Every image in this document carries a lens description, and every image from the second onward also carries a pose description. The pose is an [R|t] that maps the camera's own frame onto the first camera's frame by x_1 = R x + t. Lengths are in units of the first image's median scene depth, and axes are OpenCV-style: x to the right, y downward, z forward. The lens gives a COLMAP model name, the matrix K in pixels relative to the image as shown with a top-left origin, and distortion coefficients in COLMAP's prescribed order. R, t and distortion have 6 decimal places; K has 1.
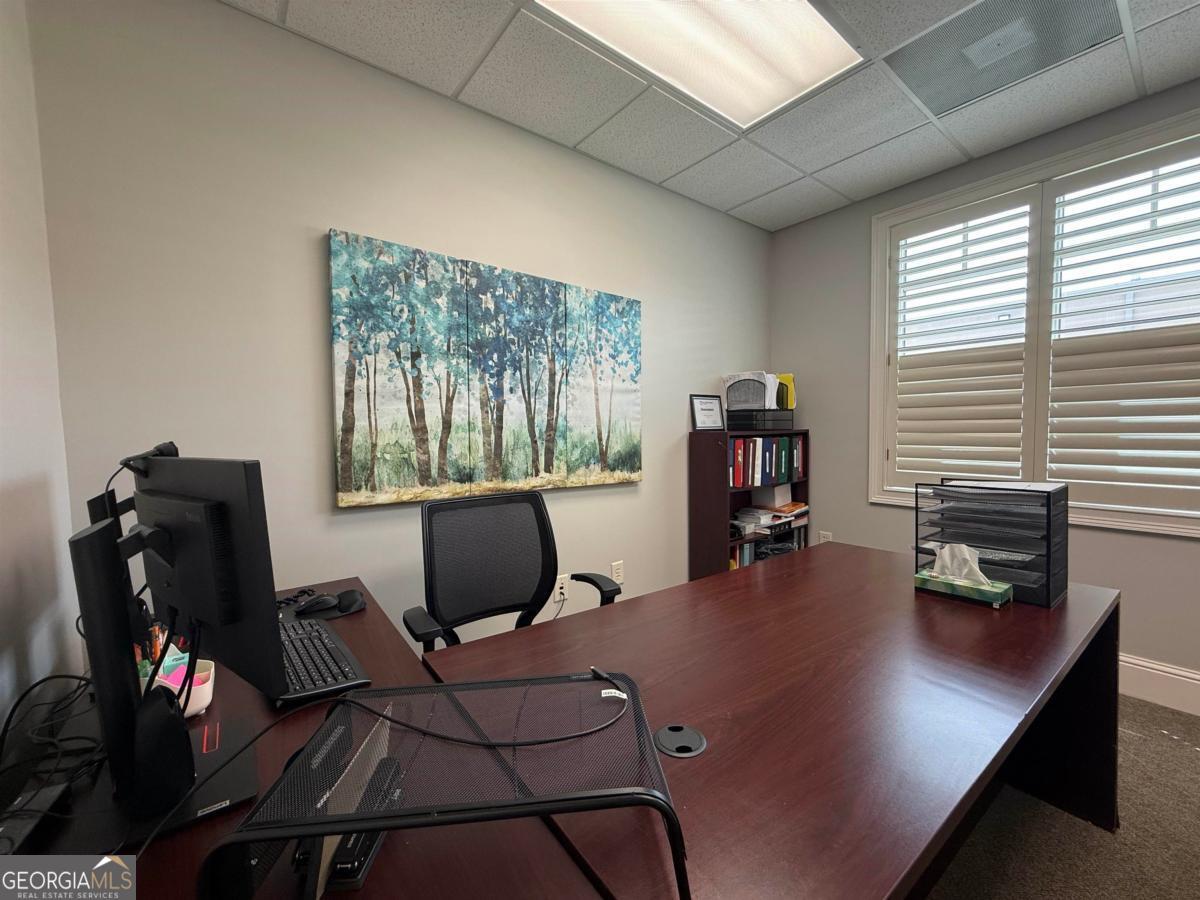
lens RADIAL K [[478.9, 0, 599.1], [0, 478.9, 451.5], [0, 0, 1]] dist [0.000900, 0.000124]
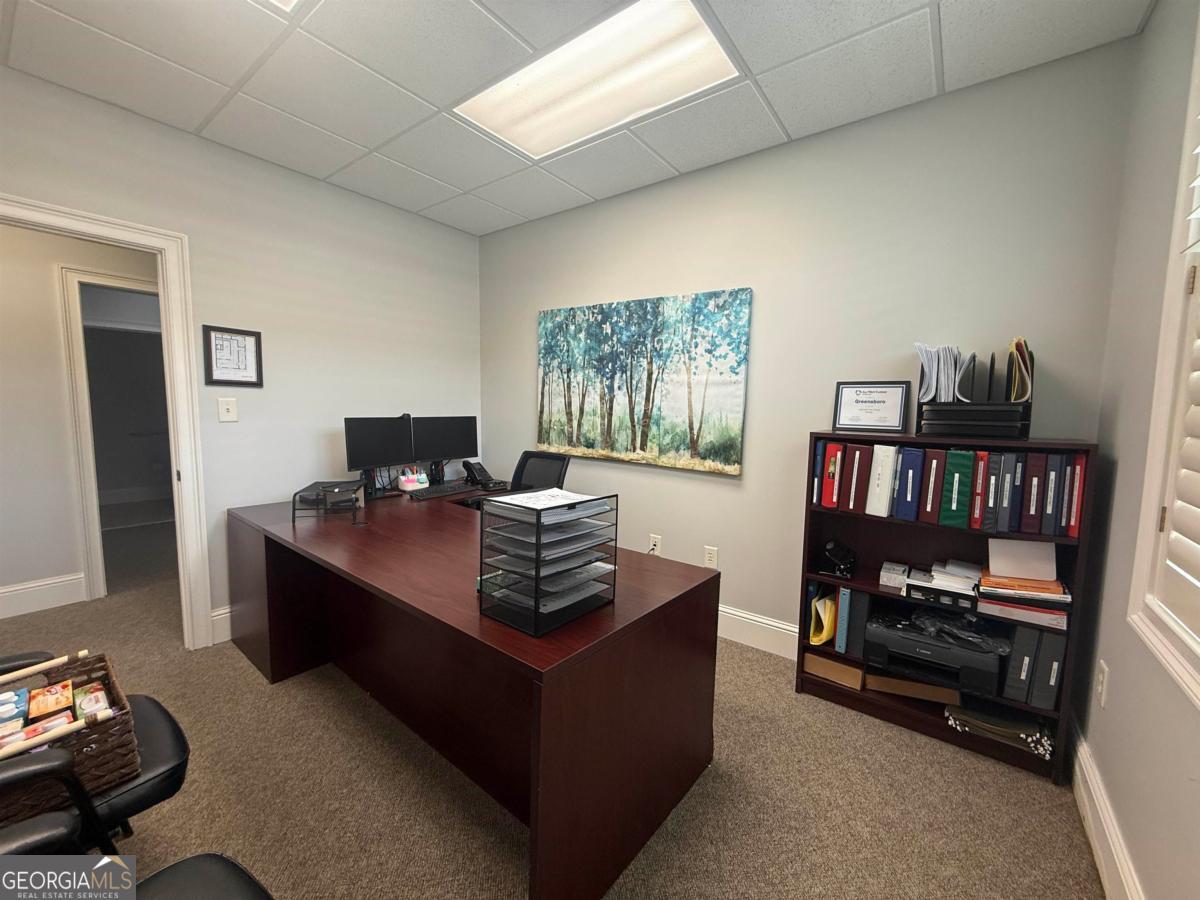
lens RADIAL K [[478.9, 0, 599.1], [0, 478.9, 451.5], [0, 0, 1]] dist [0.000900, 0.000124]
pose [[0.254694, 0.113136, -0.960381, 1.136359], [-0.071434, 0.992620, 0.097990, -0.074071], [0.964380, 0.043646, 0.260896, 0.567074]]
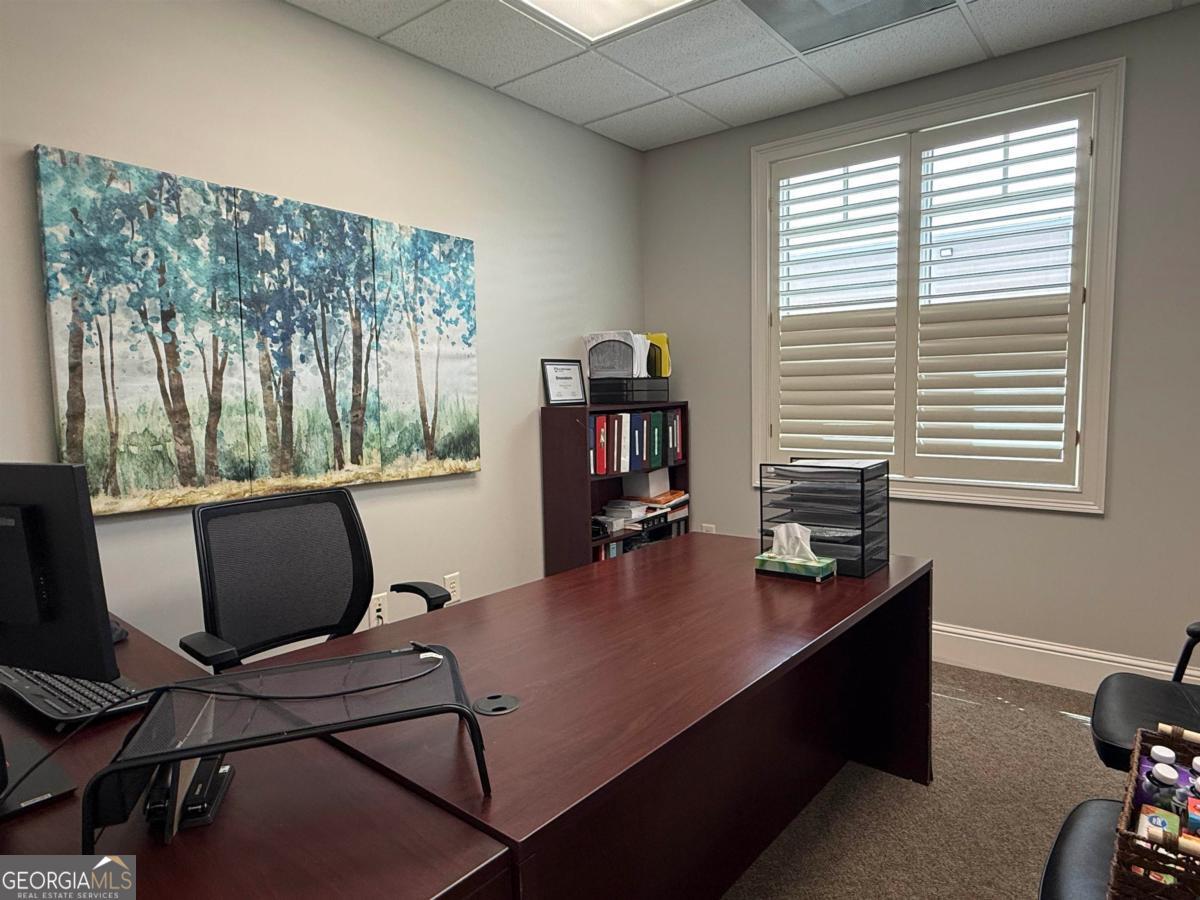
lens RADIAL K [[709.6, 0, 601.1], [0, 709.6, 455.3], [0, 0, 1]] dist [-0.000827, 0.000997]
pose [[0.972306, -0.027950, 0.232034, 0.013761], [0.018480, 0.998909, 0.042886, -0.012569], [-0.232979, -0.037410, 0.971762, -0.218320]]
